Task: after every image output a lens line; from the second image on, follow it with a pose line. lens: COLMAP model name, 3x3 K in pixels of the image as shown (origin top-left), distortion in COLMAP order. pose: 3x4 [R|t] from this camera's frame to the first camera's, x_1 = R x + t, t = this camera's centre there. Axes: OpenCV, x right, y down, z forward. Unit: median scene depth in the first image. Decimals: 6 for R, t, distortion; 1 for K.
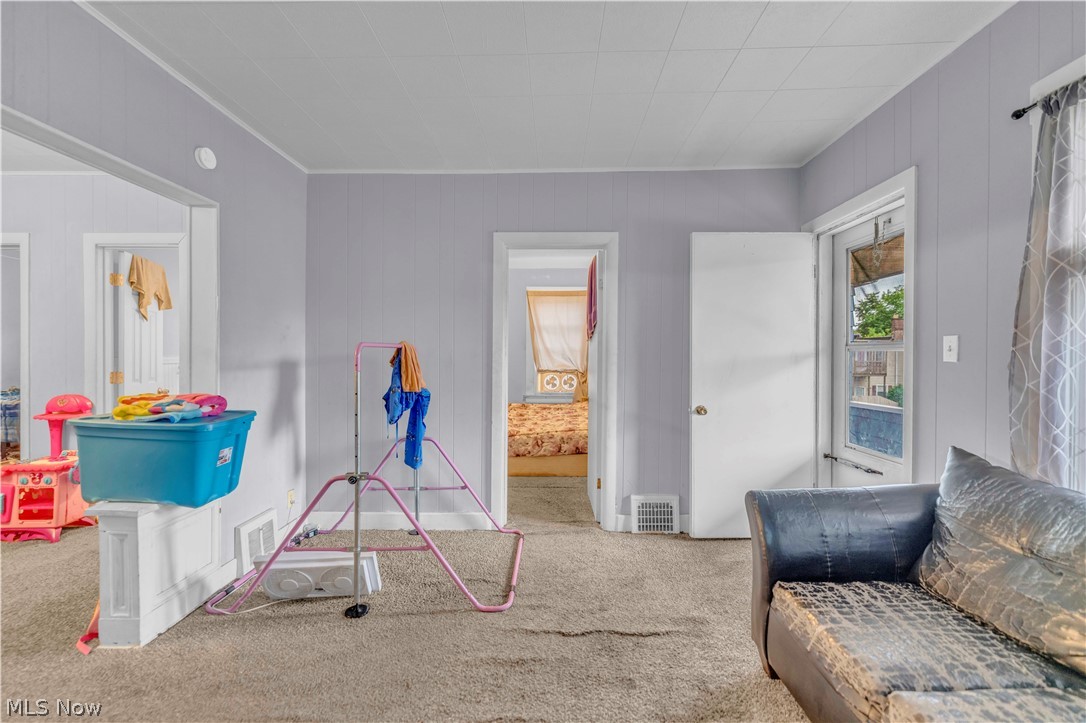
lens RADIAL K [[440.8, 0, 539.6], [0, 440.8, 362.6], [0, 0, 1]] dist [-0.002487, -0.000735]
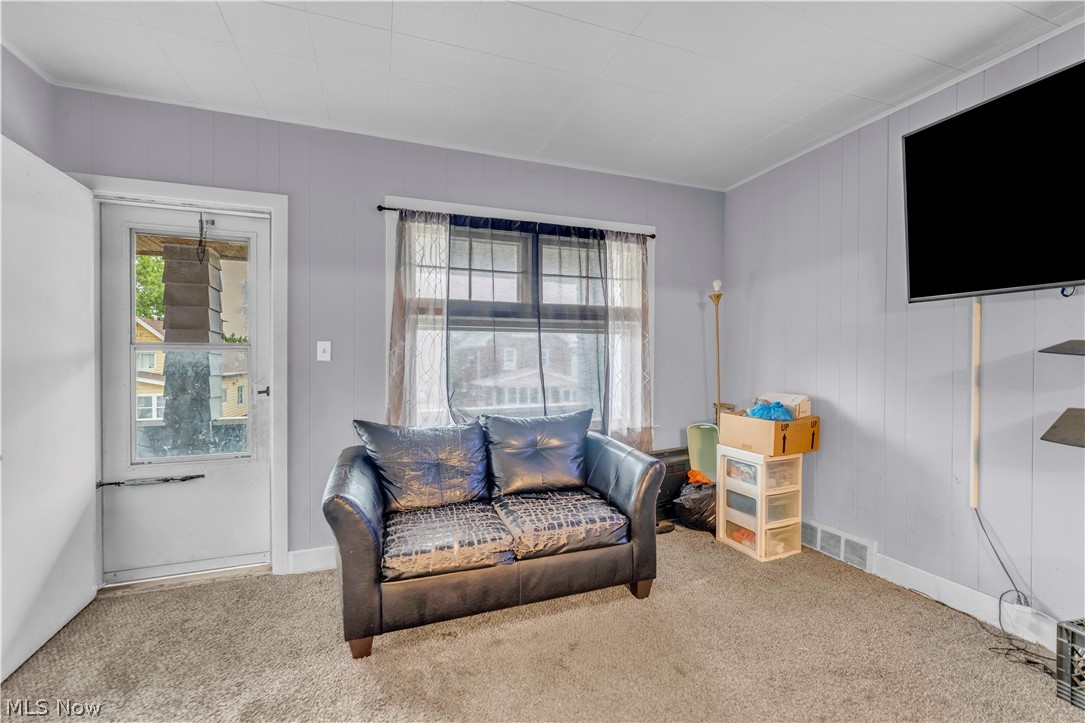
lens RADIAL K [[464.8, 0, 542.2], [0, 464.8, 358.8], [0, 0, 1]] dist [-0.001192, -0.000091]
pose [[-0.376706, -0.008173, 0.926297, -0.626126], [0.009638, 0.999872, 0.012742, -0.019118], [-0.926283, 0.013728, -0.376580, 0.930306]]
